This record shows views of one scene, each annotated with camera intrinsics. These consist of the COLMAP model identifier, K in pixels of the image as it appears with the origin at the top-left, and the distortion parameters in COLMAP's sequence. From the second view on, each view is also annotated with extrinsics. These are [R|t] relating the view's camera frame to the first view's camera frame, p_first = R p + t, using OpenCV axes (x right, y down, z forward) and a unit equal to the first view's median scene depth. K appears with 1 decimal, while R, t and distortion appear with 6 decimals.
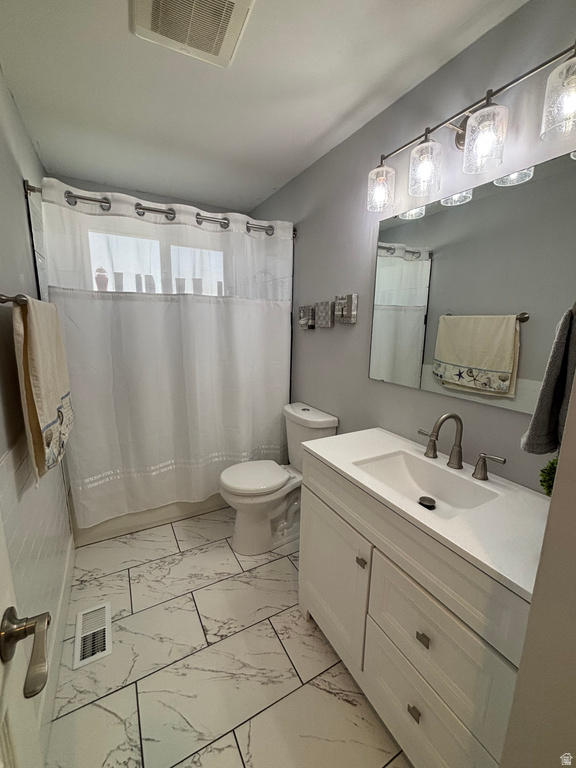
lens RADIAL K [[316.6, 0, 288.0], [0, 316.6, 383.4], [0, 0, 1]] dist [0.000312, 0.000042]
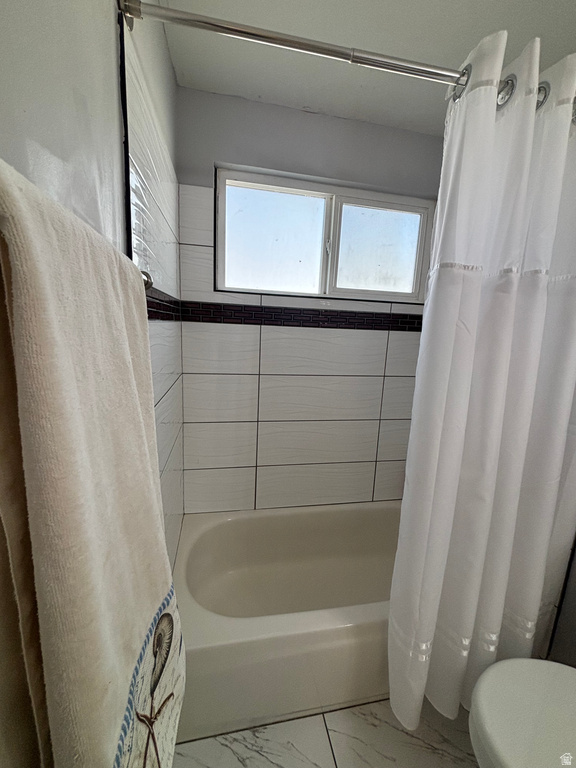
lens RADIAL K [[317.5, 0, 287.5], [0, 317.5, 381.5], [0, 0, 1]] dist [0.000410, 0.000382]
pose [[0.951381, 0.079047, -0.297701, -0.351270], [-0.085253, 0.996328, -0.007898, -0.103316], [0.295983, 0.032894, 0.954627, 0.527806]]
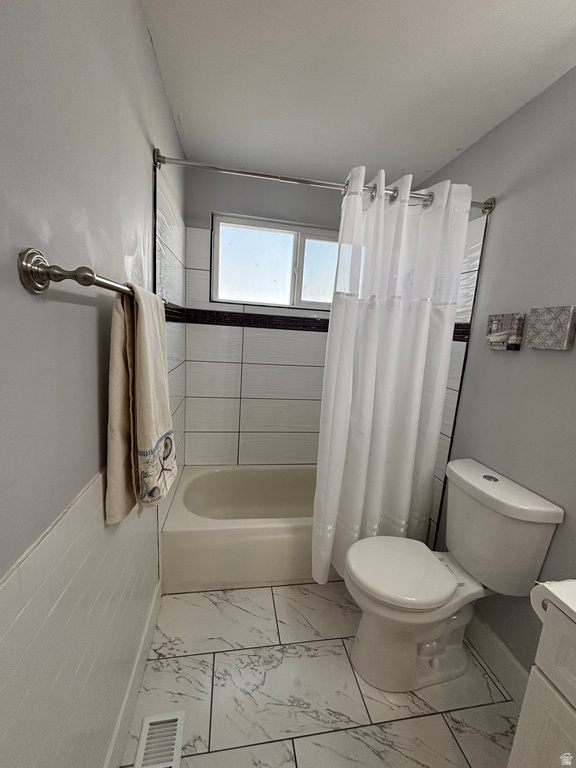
lens RADIAL K [[316.6, 0, 288.0], [0, 316.6, 383.4], [0, 0, 1]] dist [0.000312, 0.000042]
pose [[0.942640, 0.098967, -0.318802, -0.149981], [-0.109149, 0.993924, -0.014186, -0.052665], [0.315461, 0.048169, 0.947715, 0.287375]]
